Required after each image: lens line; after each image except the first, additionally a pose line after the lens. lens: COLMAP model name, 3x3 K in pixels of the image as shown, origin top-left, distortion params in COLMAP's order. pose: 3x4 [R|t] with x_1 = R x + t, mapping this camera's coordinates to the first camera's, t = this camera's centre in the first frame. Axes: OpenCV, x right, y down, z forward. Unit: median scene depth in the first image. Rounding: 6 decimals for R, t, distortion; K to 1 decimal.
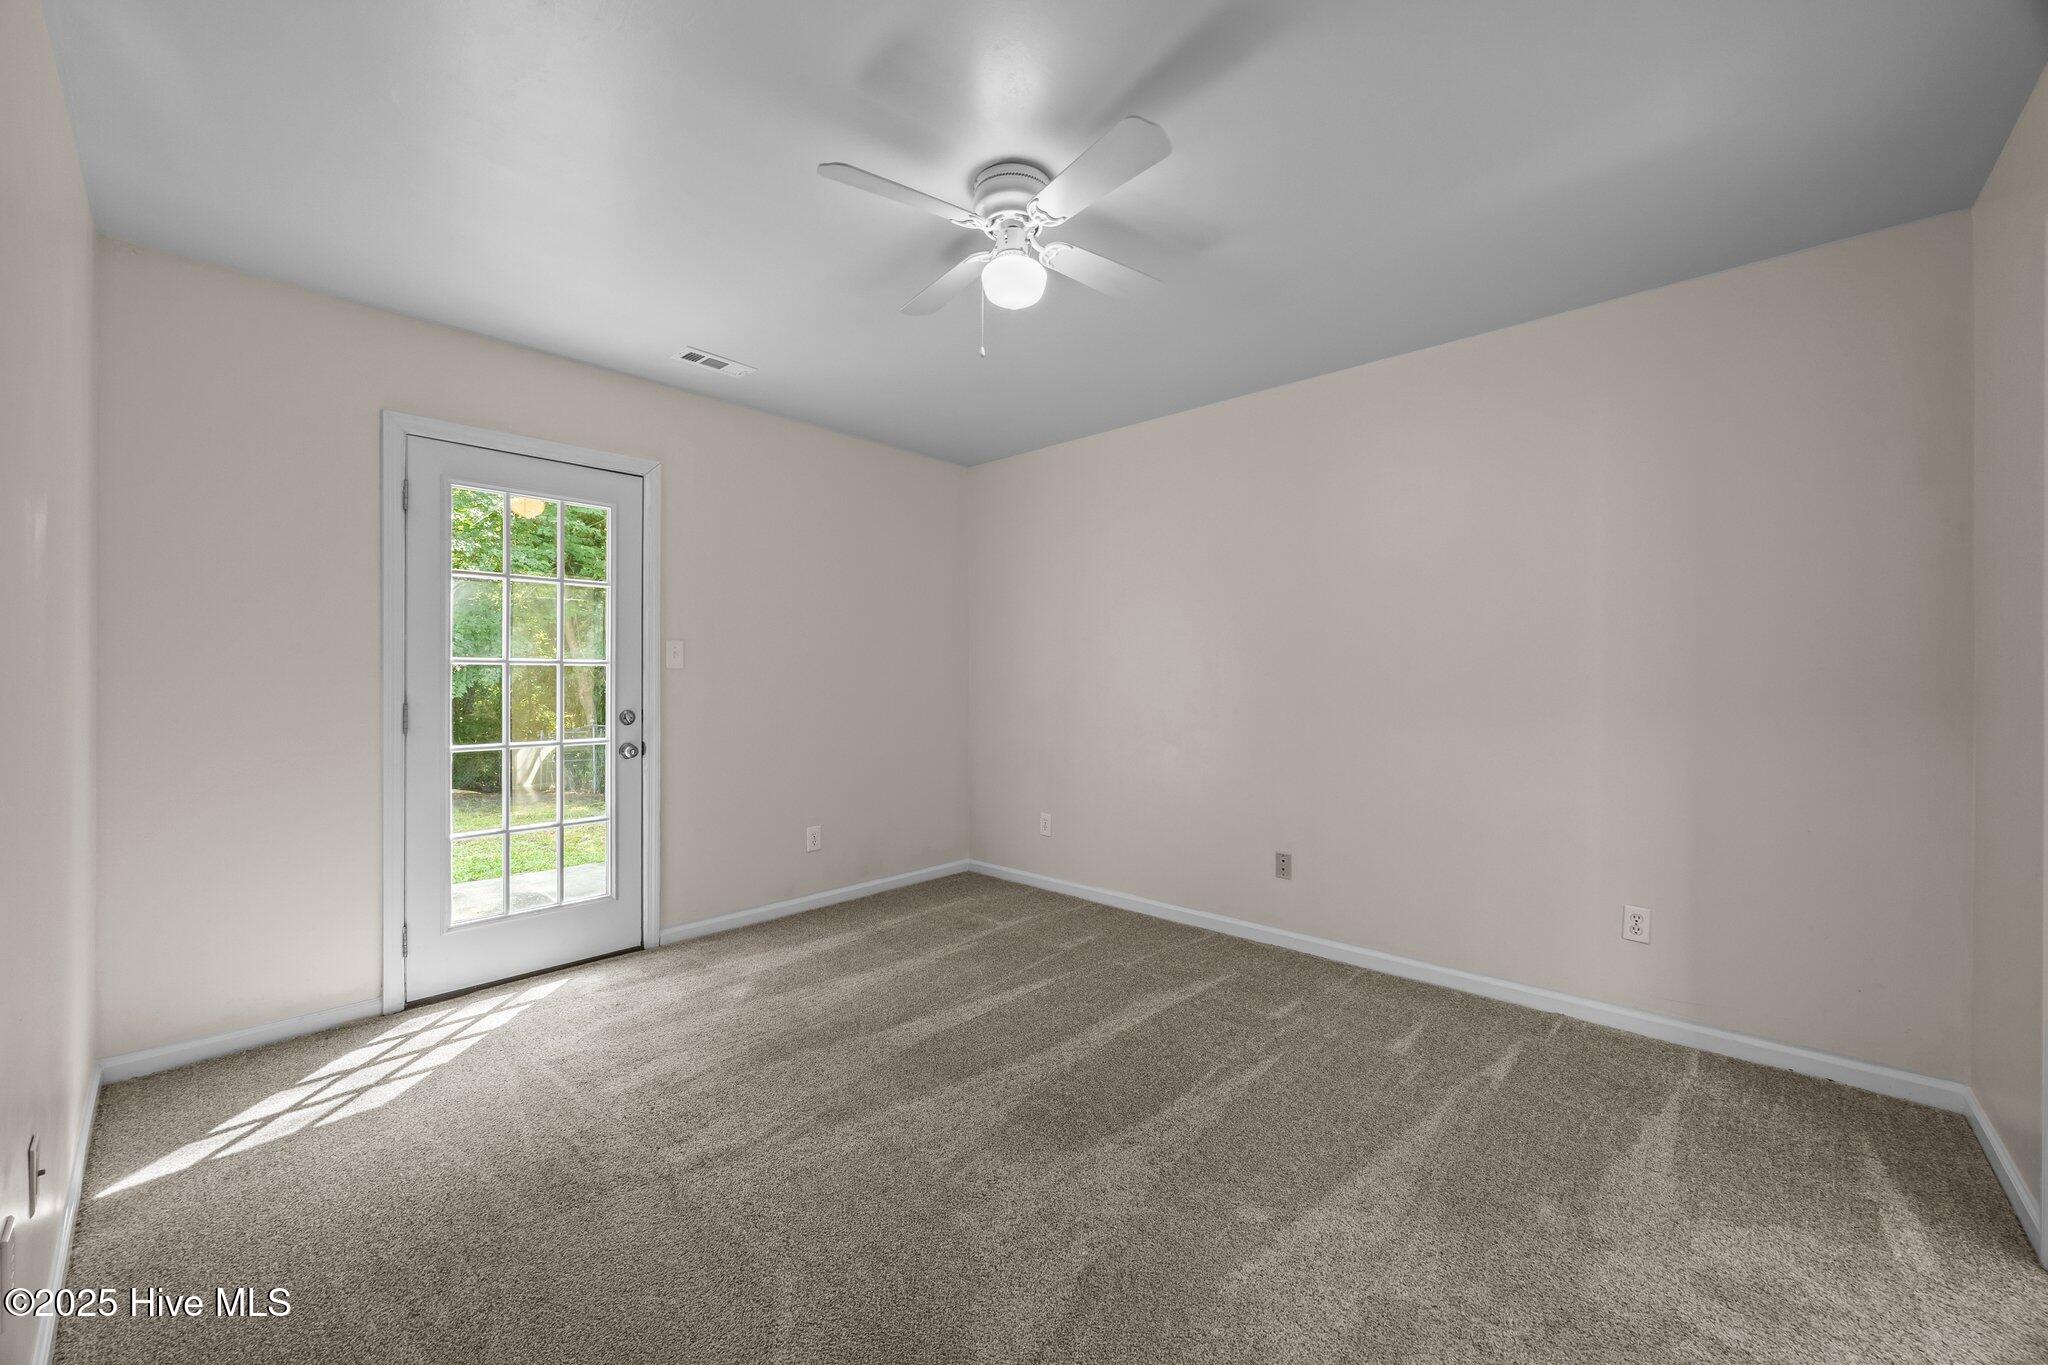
lens RADIAL K [[778.3, 0, 1023.9], [0, 778.3, 675.3], [0, 0, 1]] dist [-0.004282, -0.000385]
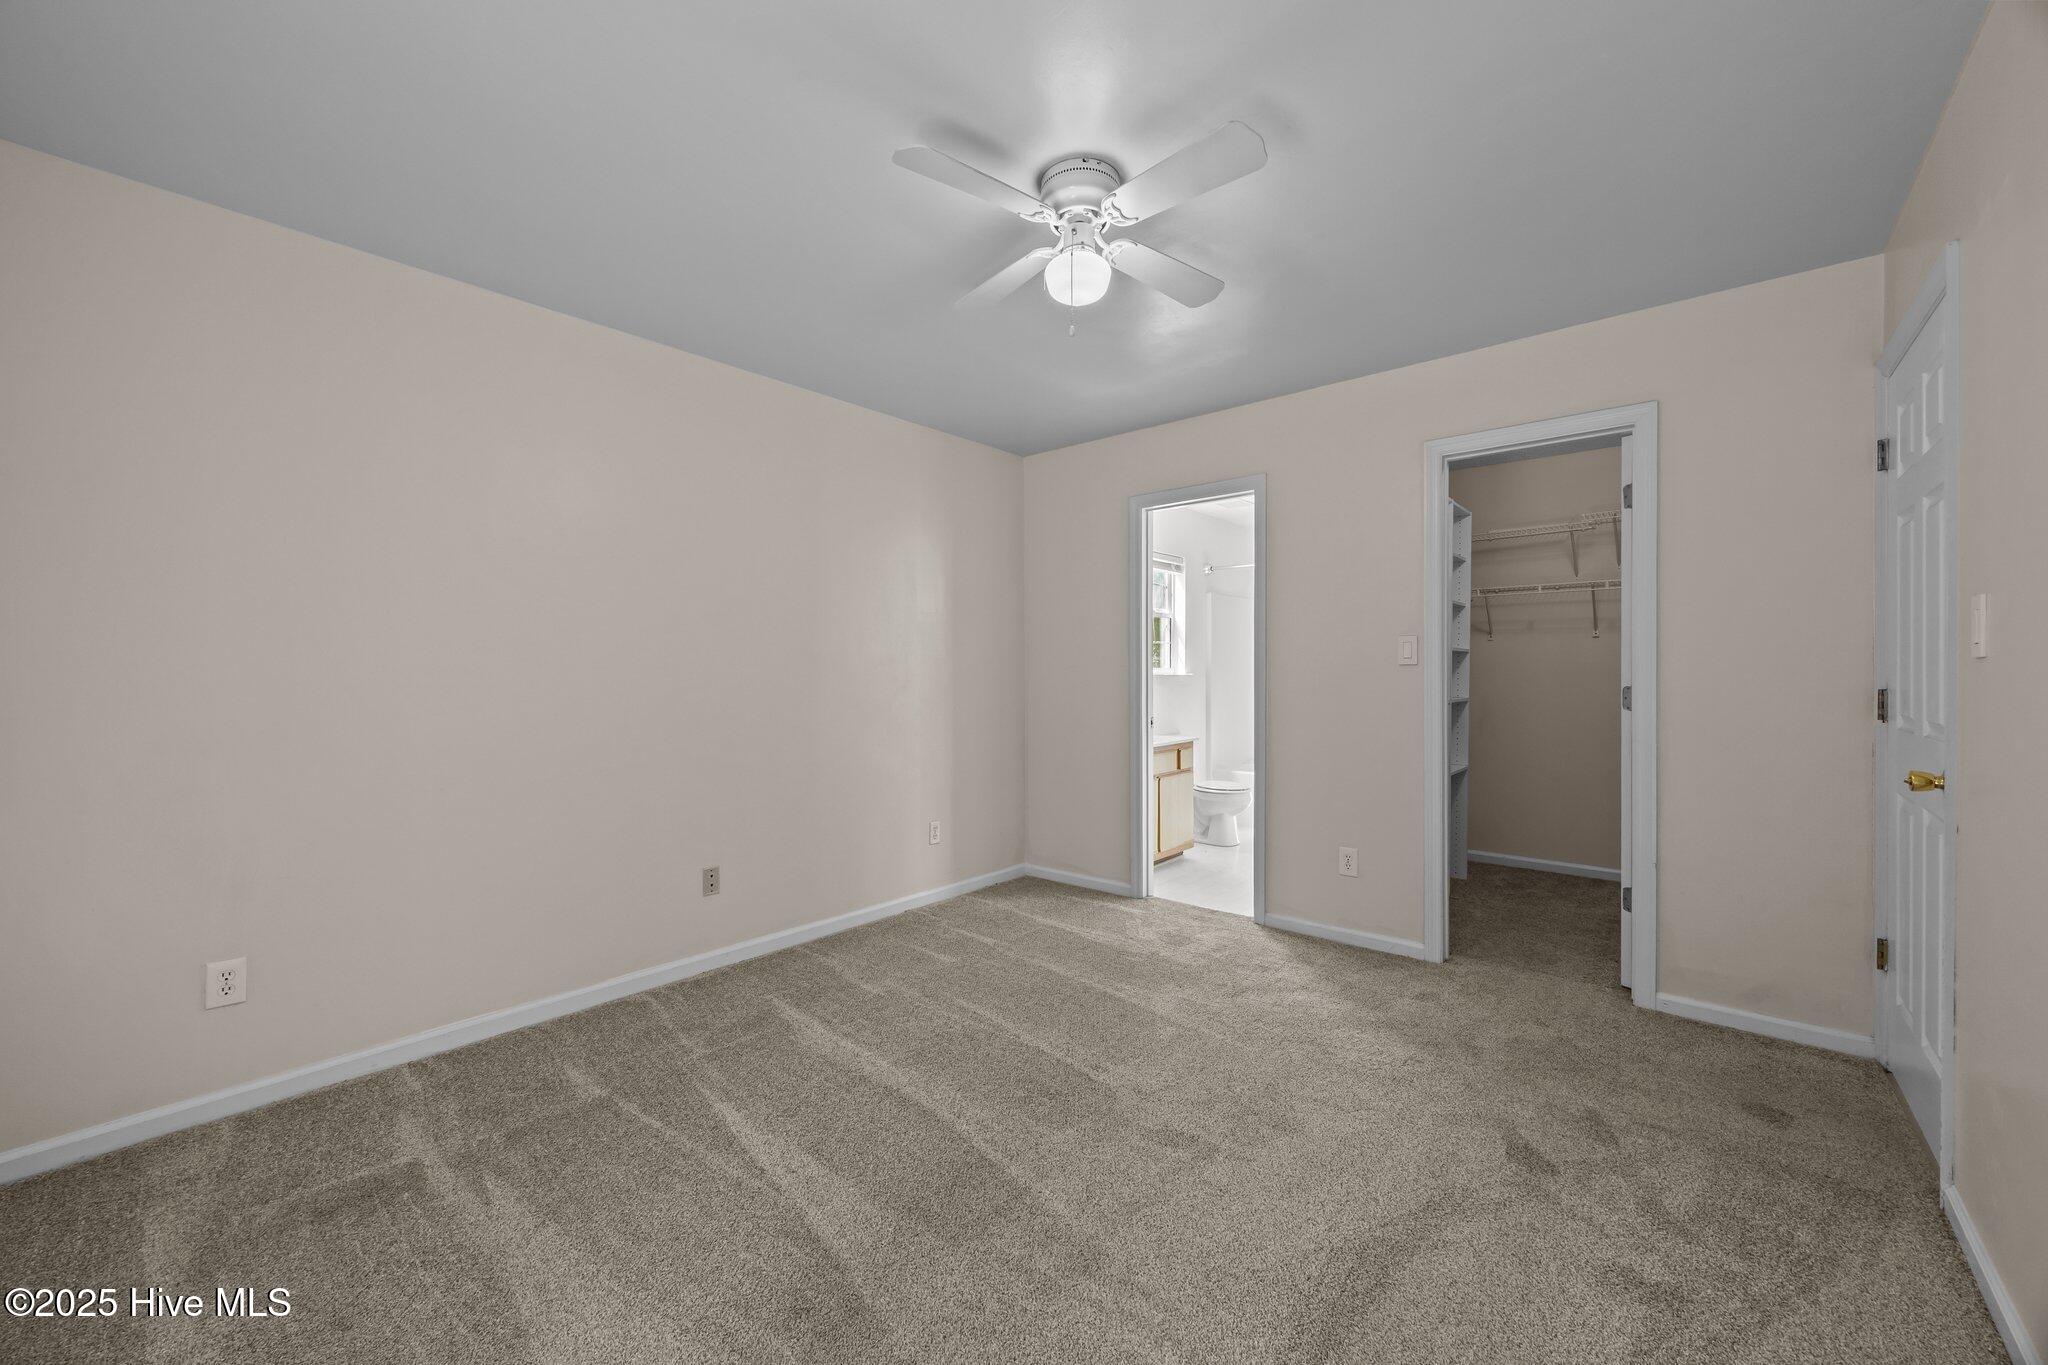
lens RADIAL K [[778.3, 0, 1026.1], [0, 778.3, 684.9], [0, 0, 1]] dist [-0.004282, -0.000385]
pose [[-0.026001, -0.014727, 0.999553, -0.764462], [0.002841, 0.999886, 0.014806, -0.001660], [-0.999658, 0.003225, -0.025956, 0.834958]]
